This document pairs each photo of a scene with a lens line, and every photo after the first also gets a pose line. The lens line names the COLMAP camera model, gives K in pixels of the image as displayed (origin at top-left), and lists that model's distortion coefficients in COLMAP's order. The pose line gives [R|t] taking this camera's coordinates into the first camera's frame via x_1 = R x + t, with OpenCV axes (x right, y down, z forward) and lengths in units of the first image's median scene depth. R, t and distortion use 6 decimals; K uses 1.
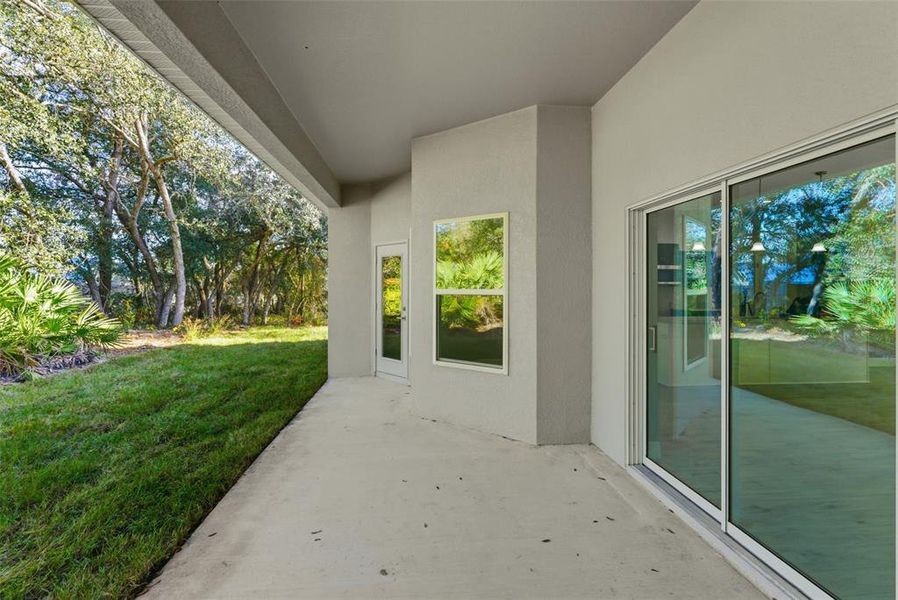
lens RADIAL K [[405.8, 0, 449.6], [0, 405.8, 297.1], [0, 0, 1]] dist [0.000106, -0.000188]
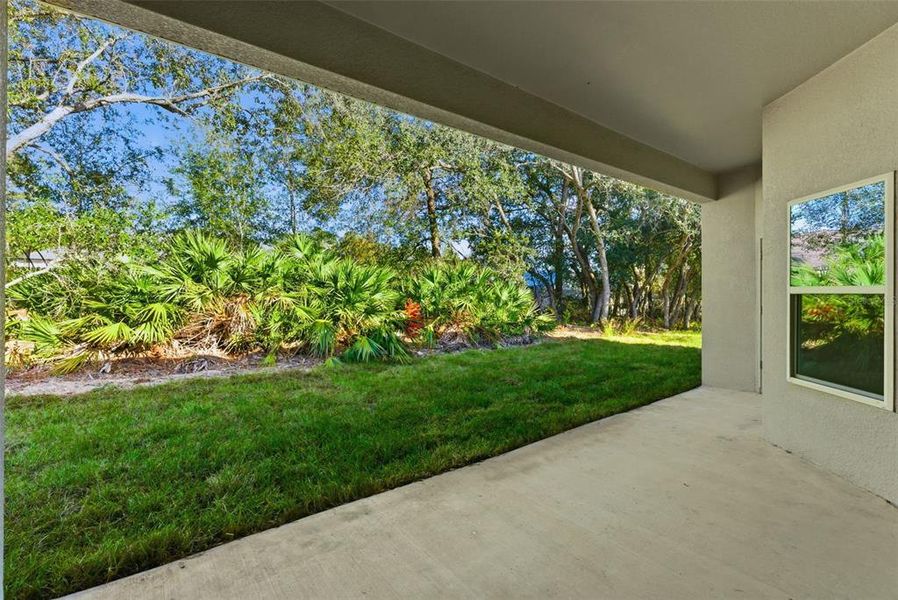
lens RADIAL K [[405.8, 0, 449.6], [0, 405.8, 297.1], [0, 0, 1]] dist [0.000106, -0.000188]
pose [[0.534536, 0.008796, -0.845100, 0.156737], [-0.018676, 0.999825, -0.001406, 0.007654], [0.844939, 0.016534, 0.534607, 0.002422]]
